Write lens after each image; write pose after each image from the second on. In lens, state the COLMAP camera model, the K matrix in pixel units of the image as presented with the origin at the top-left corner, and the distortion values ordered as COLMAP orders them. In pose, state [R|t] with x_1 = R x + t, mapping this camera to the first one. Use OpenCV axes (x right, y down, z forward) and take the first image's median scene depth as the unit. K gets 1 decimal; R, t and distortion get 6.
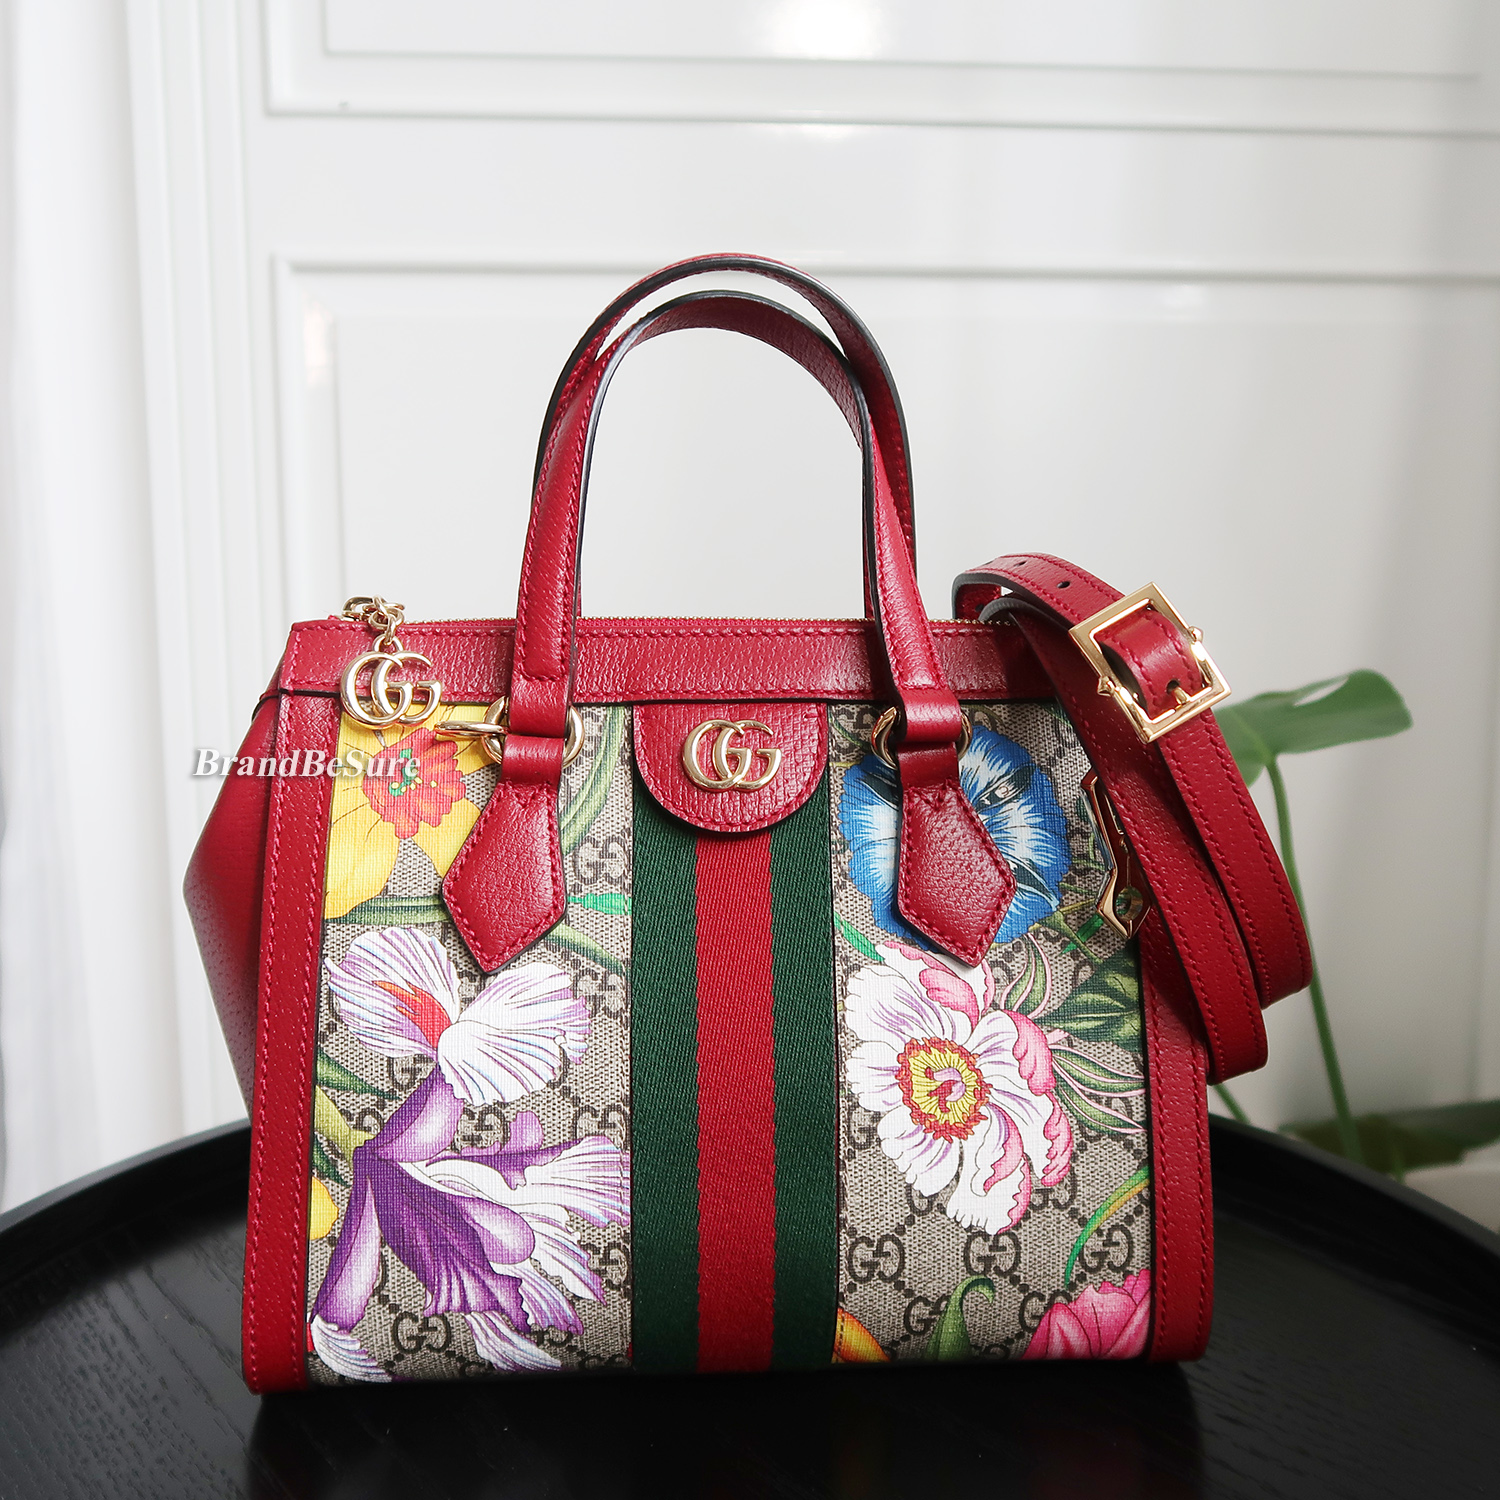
lens RADIAL K [[1567.3, 0, 761.9], [0, 1567.3, 748.1], [0, 0, 1]] dist [-0.015275, 0.004056]
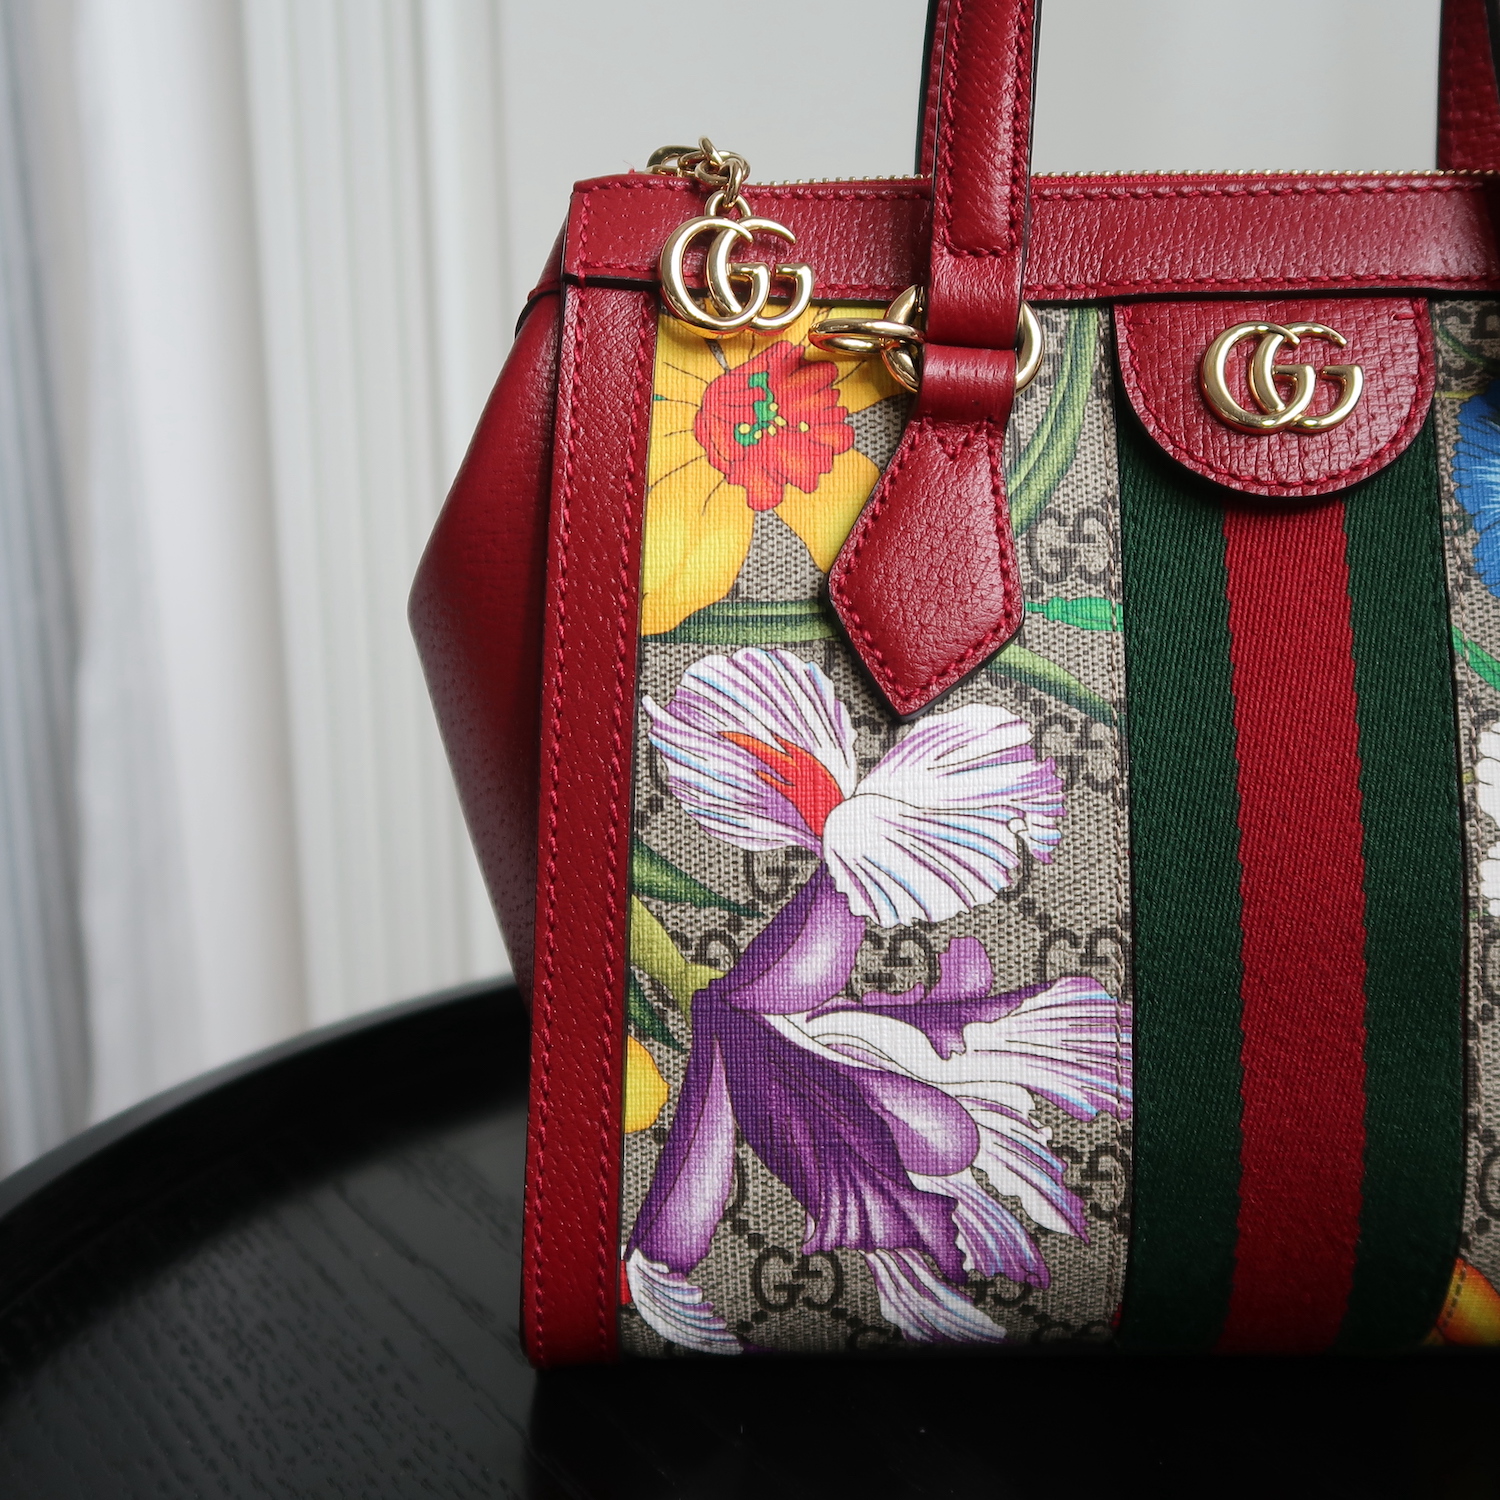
lens RADIAL K [[1864.2, 0, 759.8], [0, 1864.2, 744.1], [0, 0, 1]] dist [0.006069, -0.021271]
pose [[0.996486, 0.001799, -0.083742, -0.165182], [0.003046, 0.998329, 0.057702, 0.107890], [0.083706, -0.057754, 0.994815, 0.244208]]
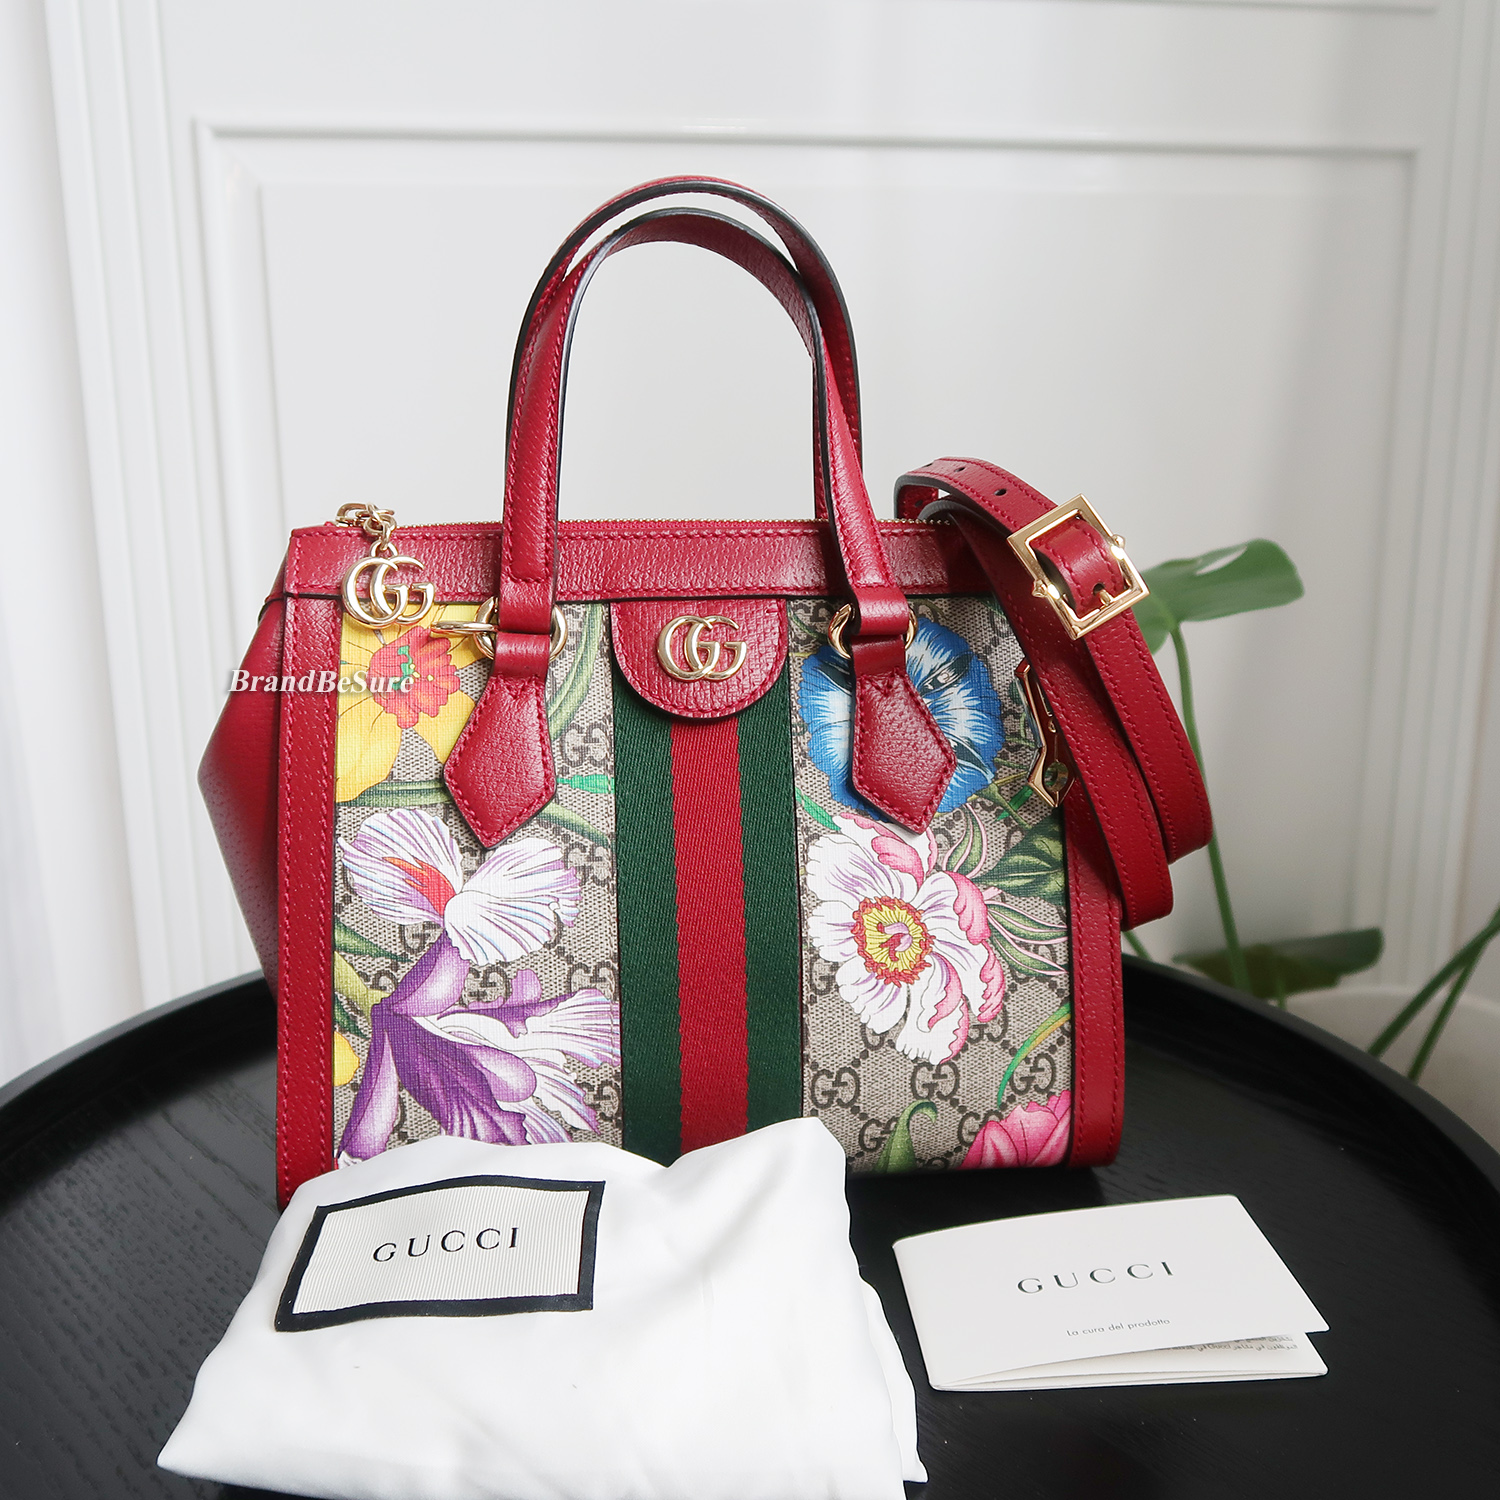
lens RADIAL K [[1567.3, 0, 761.9], [0, 1567.3, 748.1], [0, 0, 1]] dist [-0.015275, 0.004056]
pose [[0.997911, -0.015038, 0.062831, -0.048084], [0.008507, 0.994650, 0.102954, -0.039294], [-0.064043, -0.102204, 0.992700, -0.108310]]
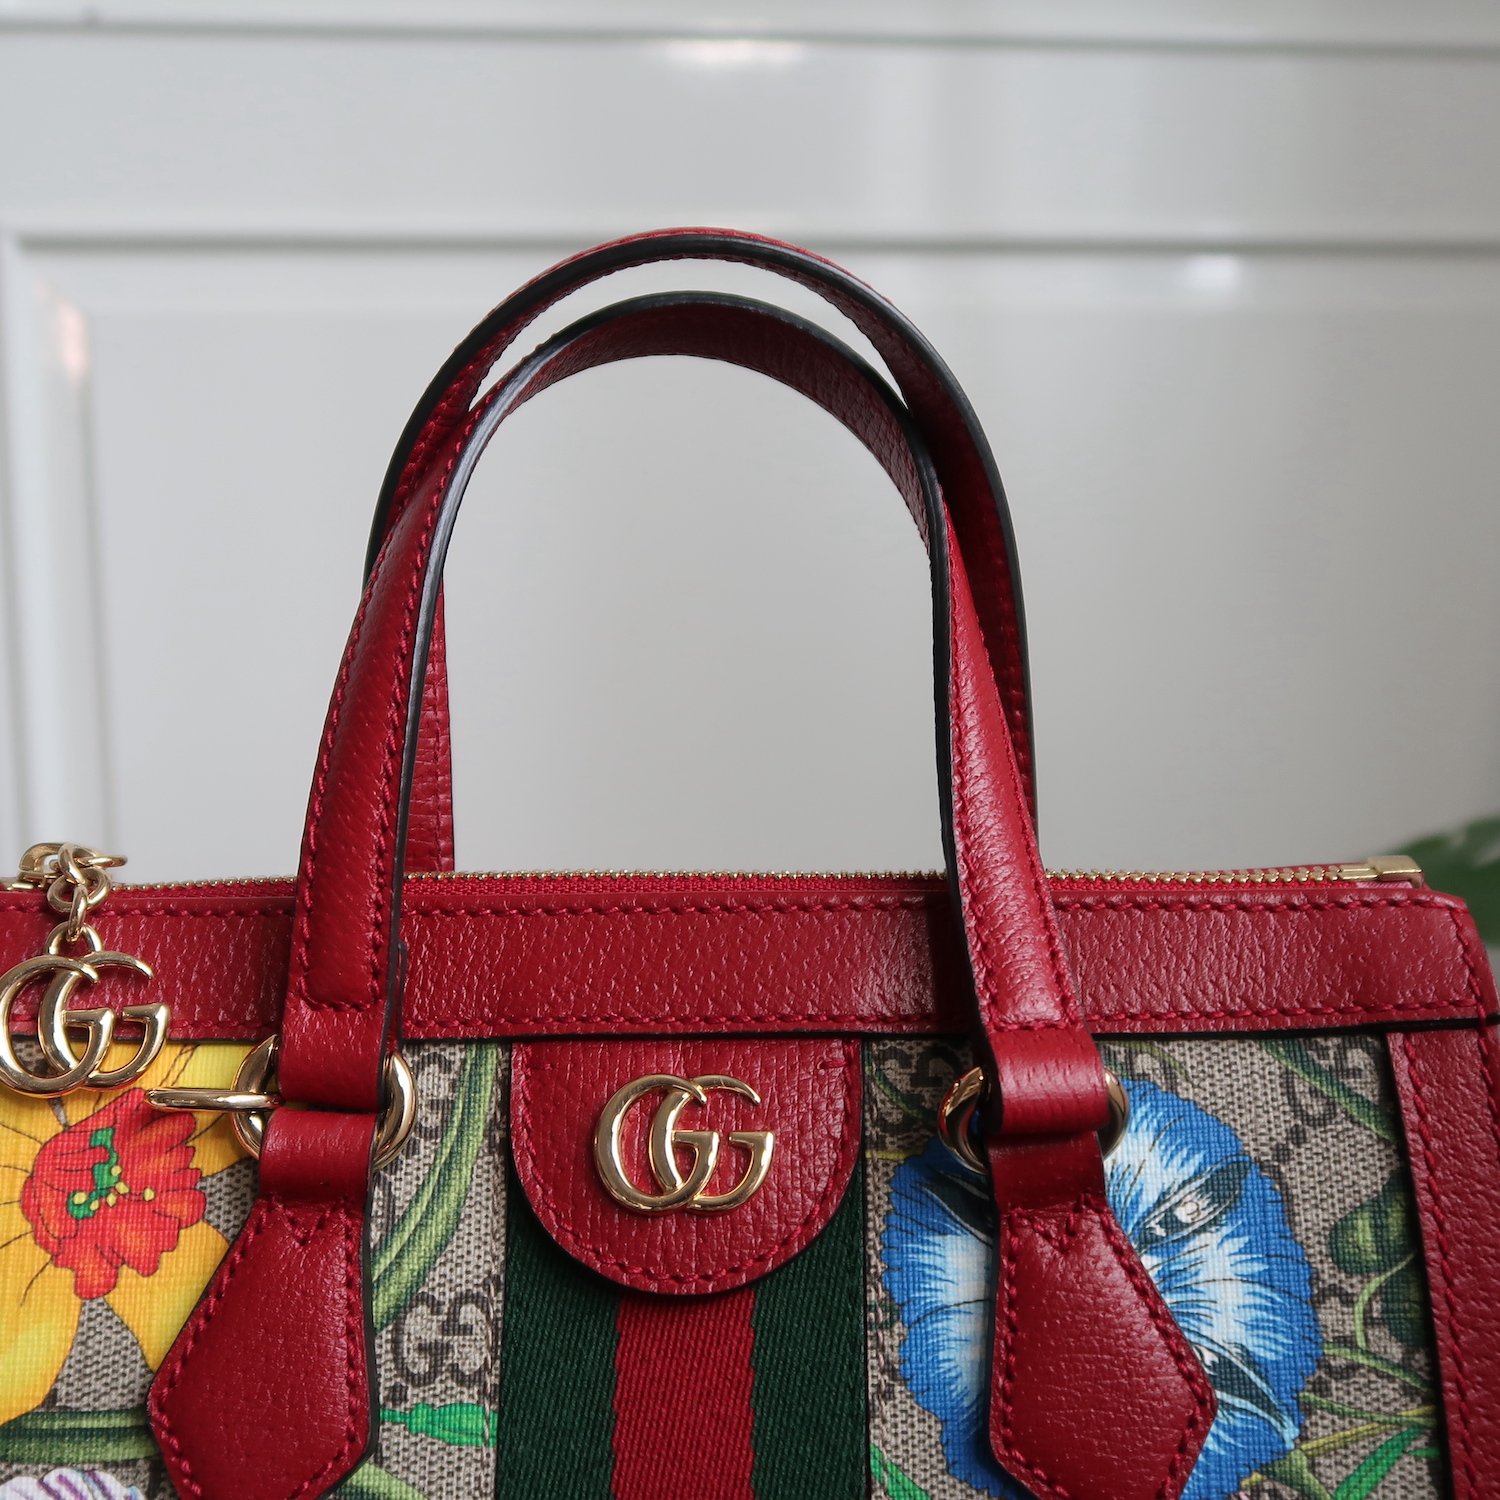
lens RADIAL K [[1864.2, 0, 759.8], [0, 1864.2, 744.1], [0, 0, 1]] dist [0.006069, -0.021271]
pose [[0.996349, -0.006732, -0.085112, 0.064345], [0.004659, 0.999688, -0.024530, -0.120347], [0.085251, 0.024044, 0.996069, 0.356802]]
